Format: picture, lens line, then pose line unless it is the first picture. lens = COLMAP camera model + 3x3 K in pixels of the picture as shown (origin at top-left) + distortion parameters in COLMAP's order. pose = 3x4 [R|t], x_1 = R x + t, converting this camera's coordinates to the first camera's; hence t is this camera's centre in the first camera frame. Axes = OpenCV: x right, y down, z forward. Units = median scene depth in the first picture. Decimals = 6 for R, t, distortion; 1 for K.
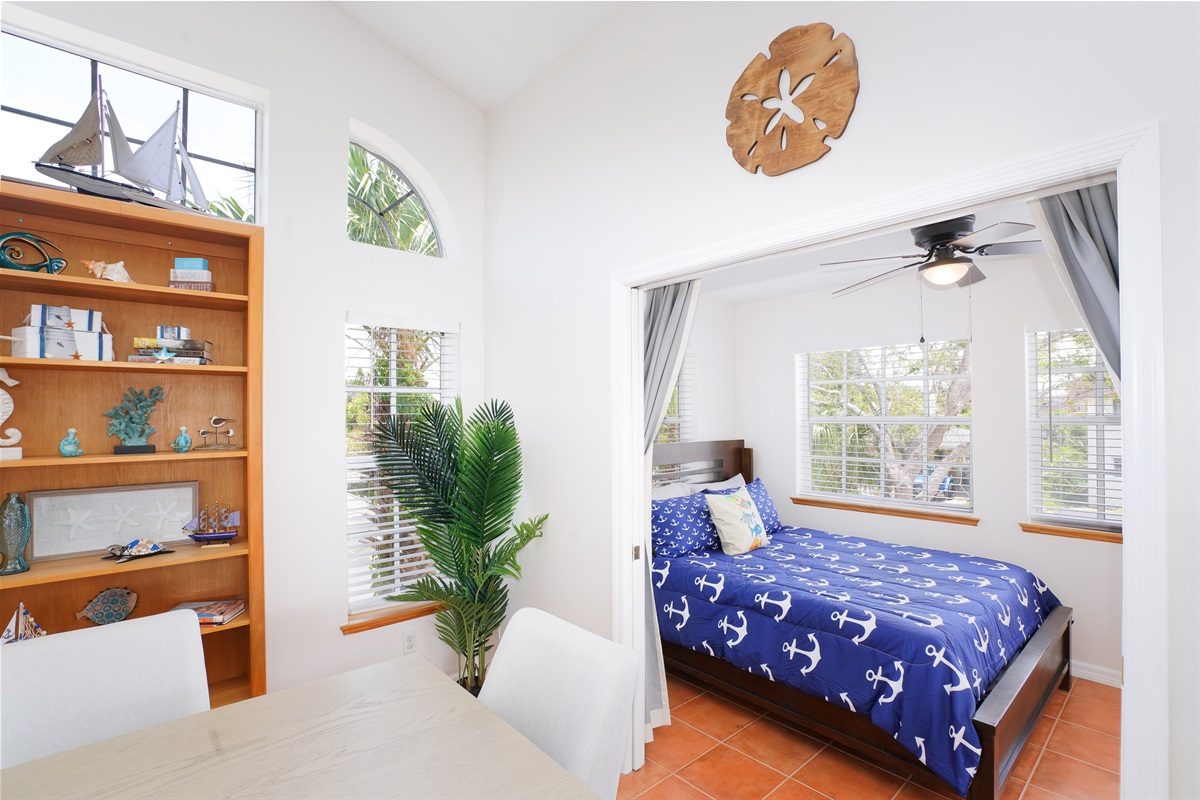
lens RADIAL K [[553.9, 0, 602.5], [0, 553.9, 408.7], [0, 0, 1]] dist [-0.060514, 0.023544]
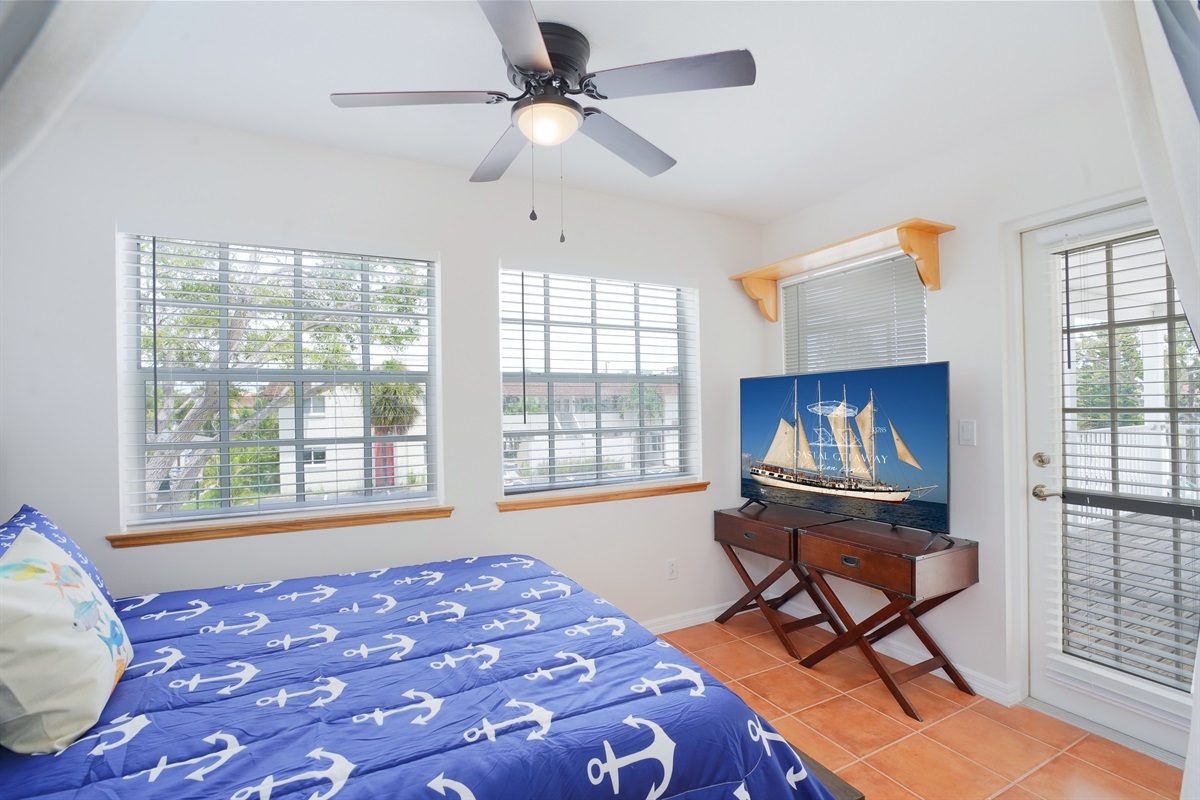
lens RADIAL K [[553.9, 0, 602.5], [0, 553.9, 408.7], [0, 0, 1]] dist [-0.060514, 0.023544]
pose [[0.259726, -0.001455, 0.965681, 0.027259], [0.005600, 0.999984, 0.000001, 0.100436], [-0.965666, 0.005408, 0.259730, 0.865011]]
